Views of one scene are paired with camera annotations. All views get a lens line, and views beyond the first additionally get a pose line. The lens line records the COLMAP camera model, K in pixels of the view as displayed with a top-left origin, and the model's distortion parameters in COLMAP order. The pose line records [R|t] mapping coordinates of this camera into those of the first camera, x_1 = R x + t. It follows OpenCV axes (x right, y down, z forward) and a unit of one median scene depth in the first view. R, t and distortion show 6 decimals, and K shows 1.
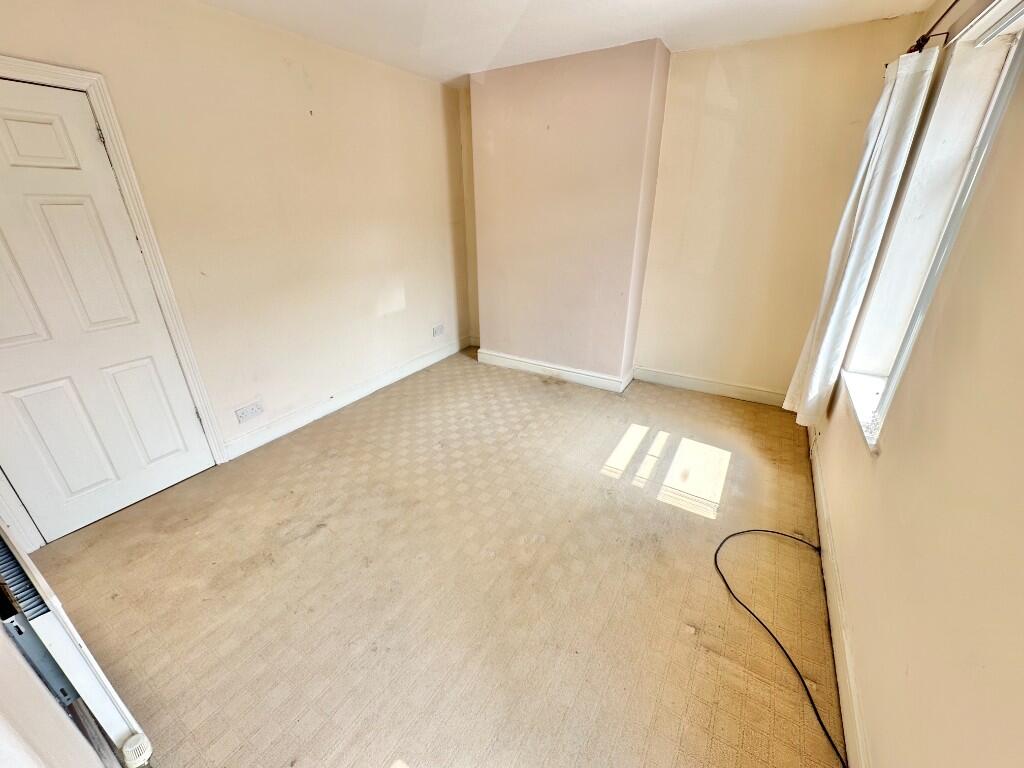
lens RADIAL K [[408.9, 0, 513.7], [0, 408.9, 384.7], [0, 0, 1]] dist [-0.001227, -0.000419]
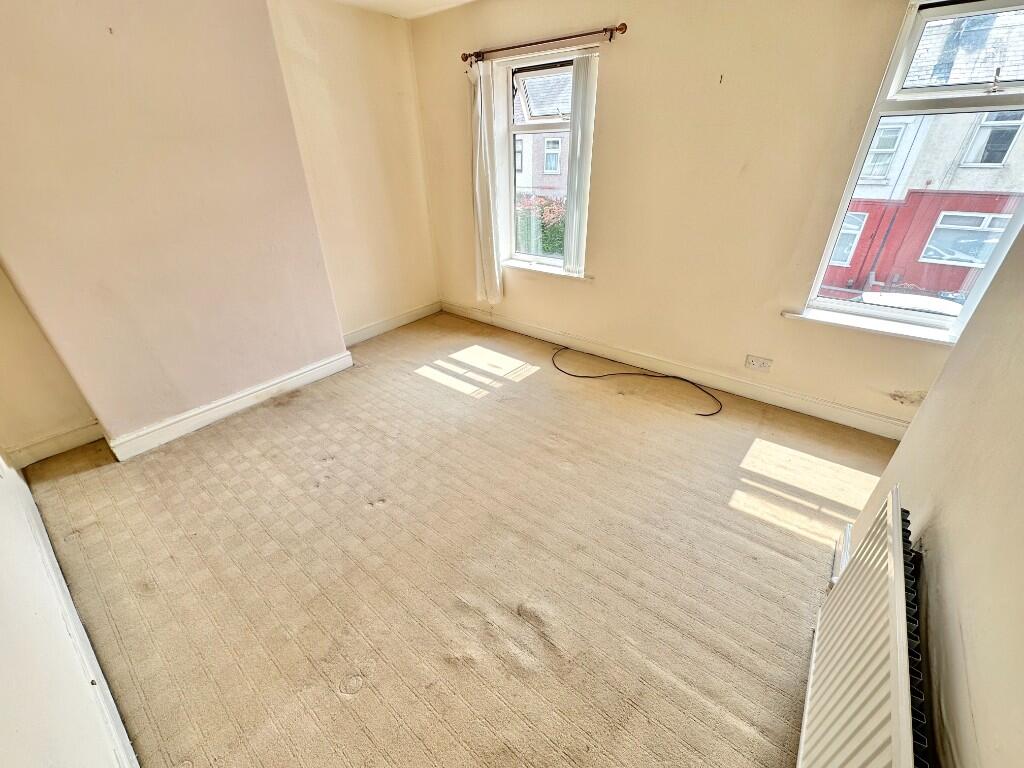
lens RADIAL K [[408.9, 0, 513.7], [0, 408.9, 384.7], [0, 0, 1]] dist [-0.001227, -0.000419]
pose [[0.120821, -0.491648, 0.862371, -0.572585], [0.412231, 0.815136, 0.406964, -0.188279], [-0.903033, 0.306326, 0.301158, 0.410714]]
